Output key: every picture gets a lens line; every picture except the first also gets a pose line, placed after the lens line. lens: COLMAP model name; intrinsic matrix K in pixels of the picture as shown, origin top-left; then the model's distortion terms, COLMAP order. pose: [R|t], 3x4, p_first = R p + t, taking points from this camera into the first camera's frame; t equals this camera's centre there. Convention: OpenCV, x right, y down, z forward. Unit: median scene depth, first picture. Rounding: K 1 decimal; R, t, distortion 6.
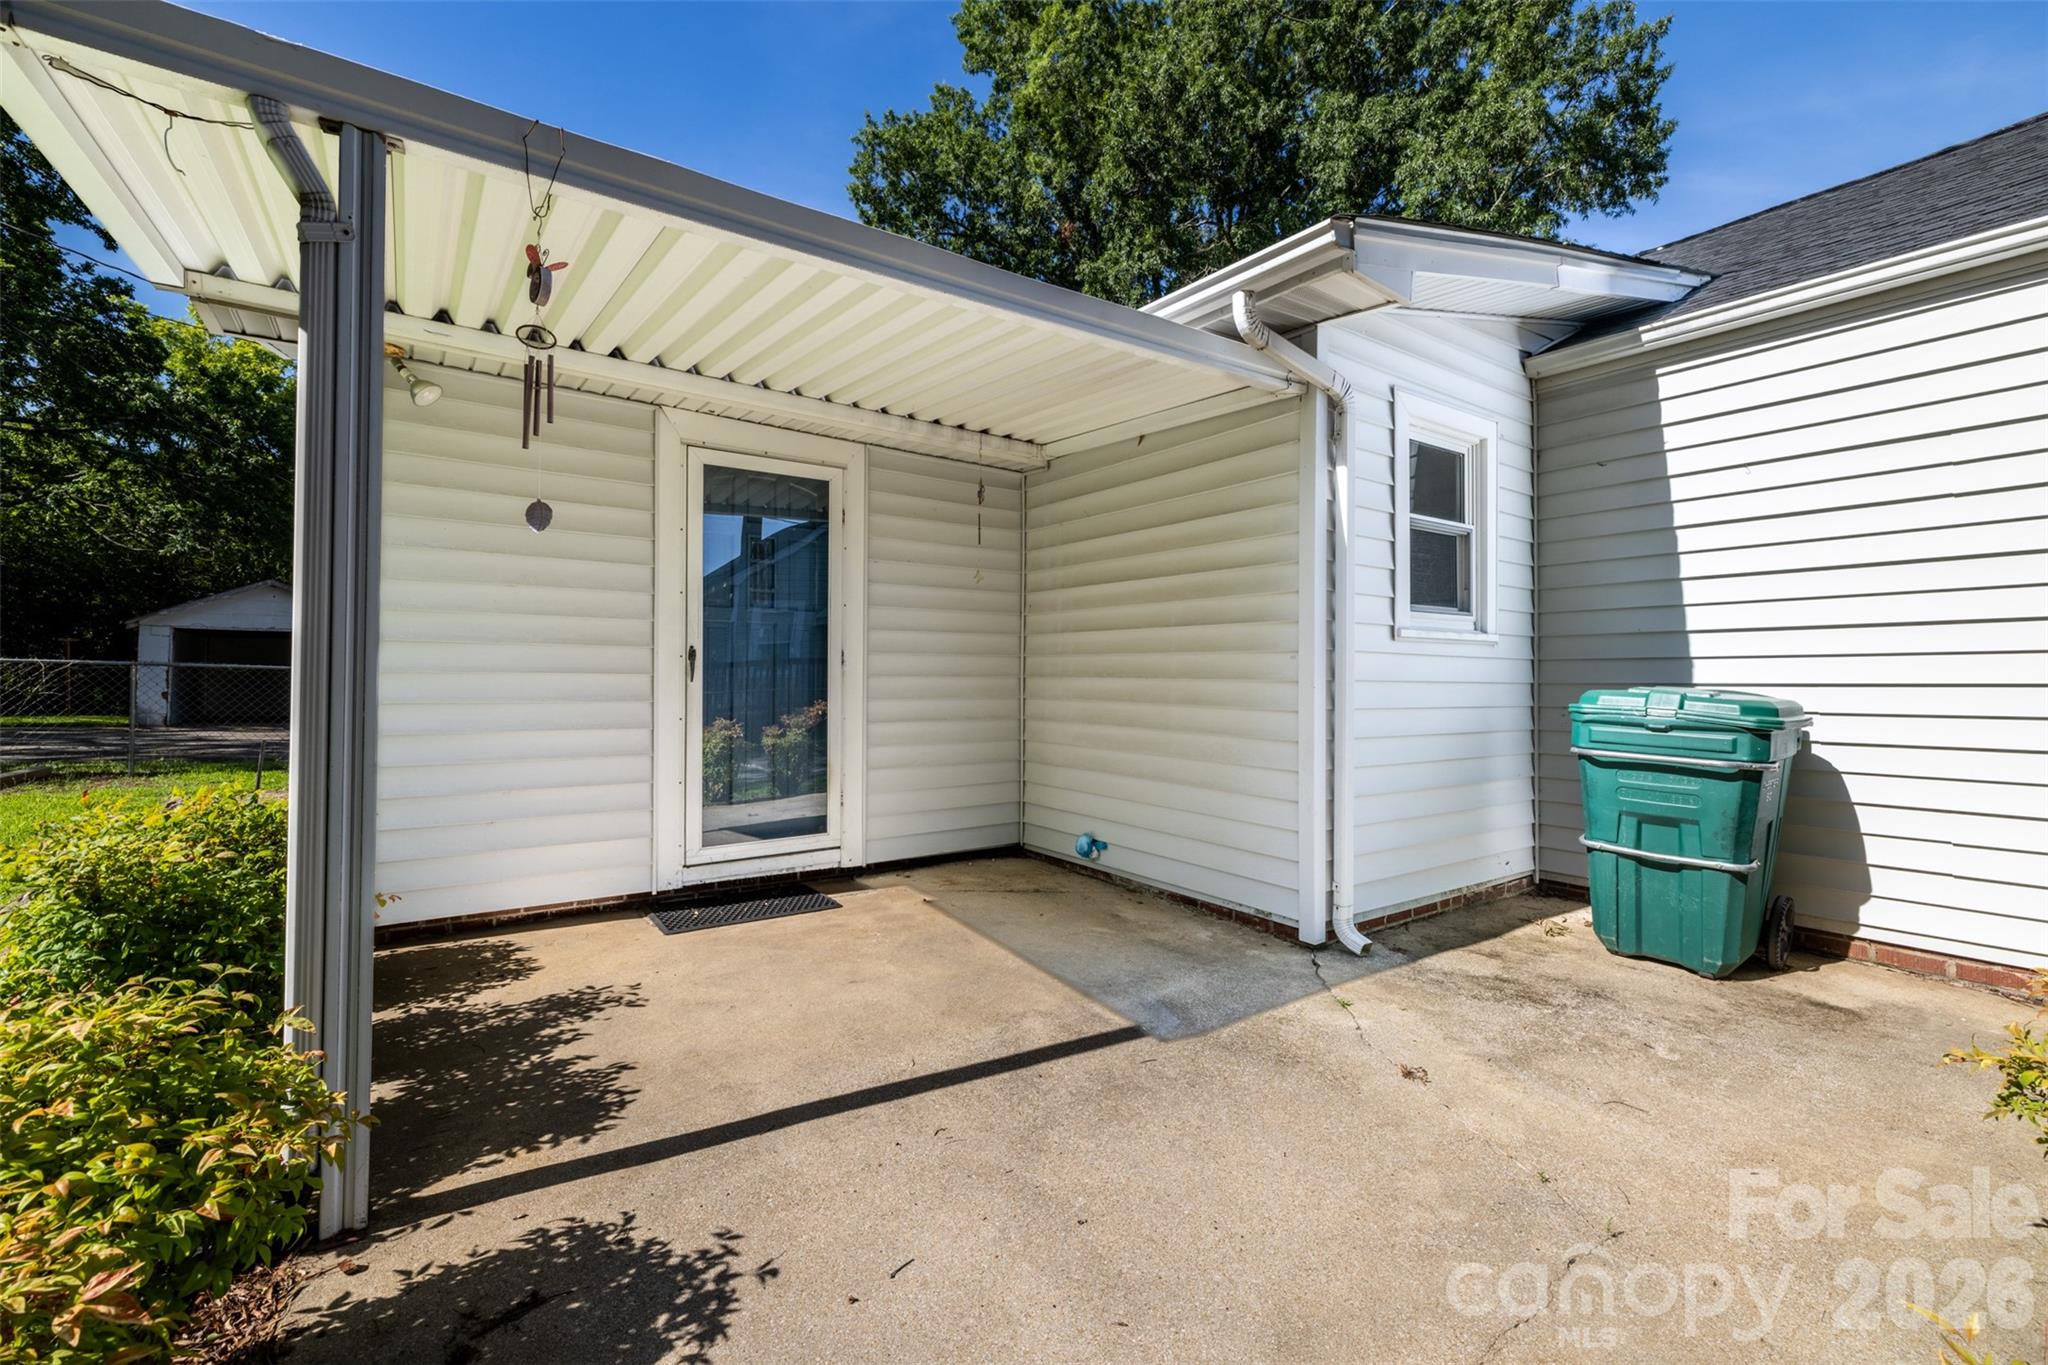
lens RADIAL K [[900.7, 0, 1024.0], [0, 900.7, 682.5], [0, 0, 1]] dist [0.000406, 0.000041]
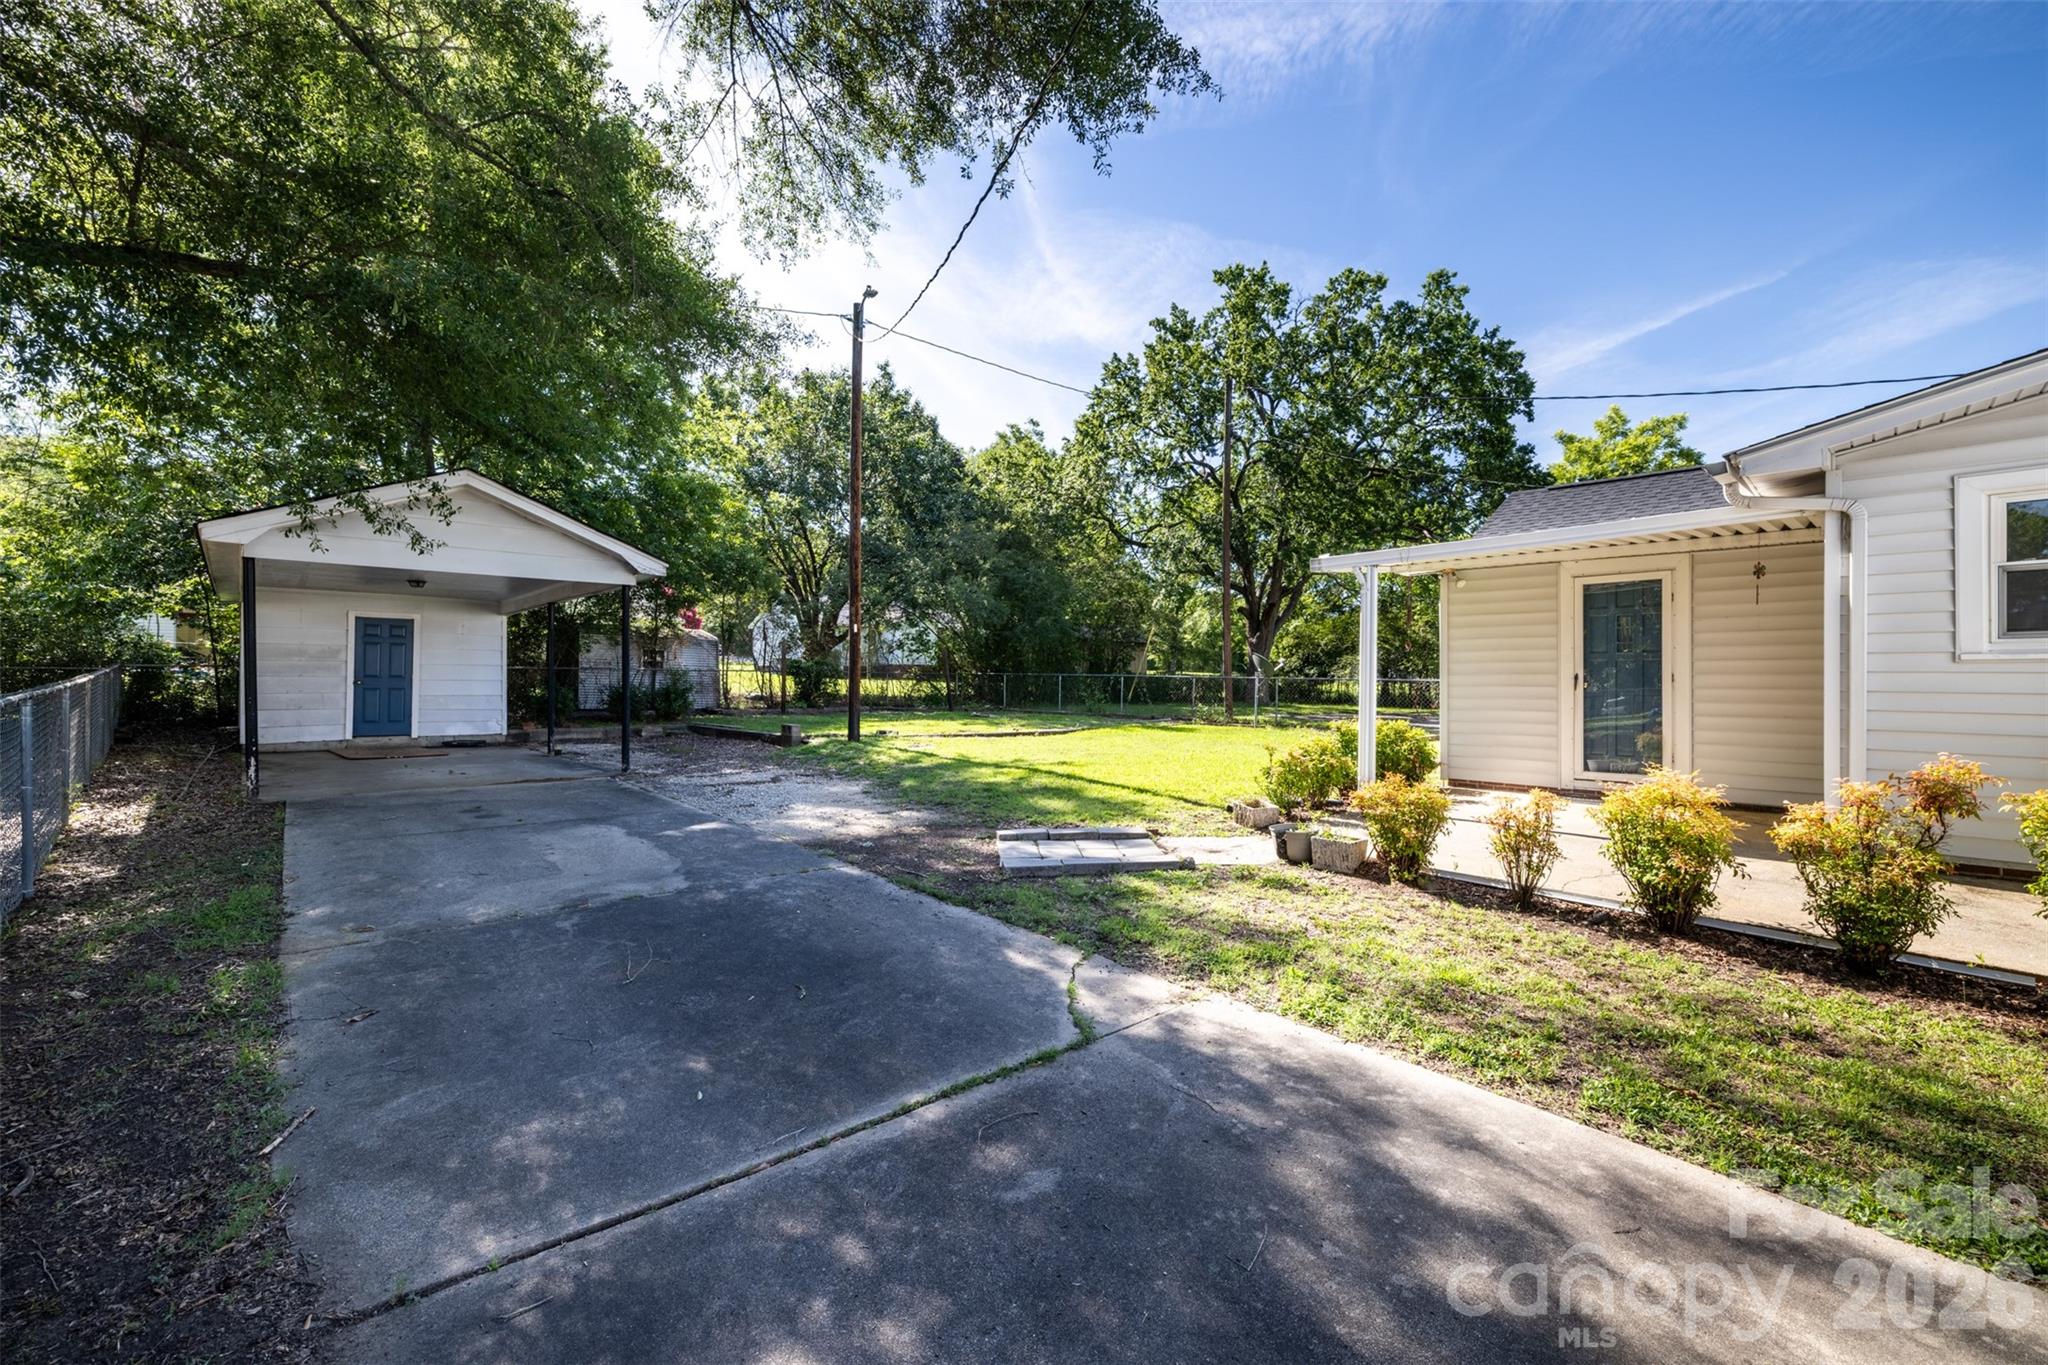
lens RADIAL K [[900.7, 0, 1024.0], [0, 900.7, 682.5], [0, 0, 1]] dist [0.000406, 0.000041]
pose [[0.151406, -0.004840, -0.988460, 1.500443], [0.000610, 0.999988, -0.004803, -0.011483], [0.988471, 0.000124, 0.151407, -0.578628]]
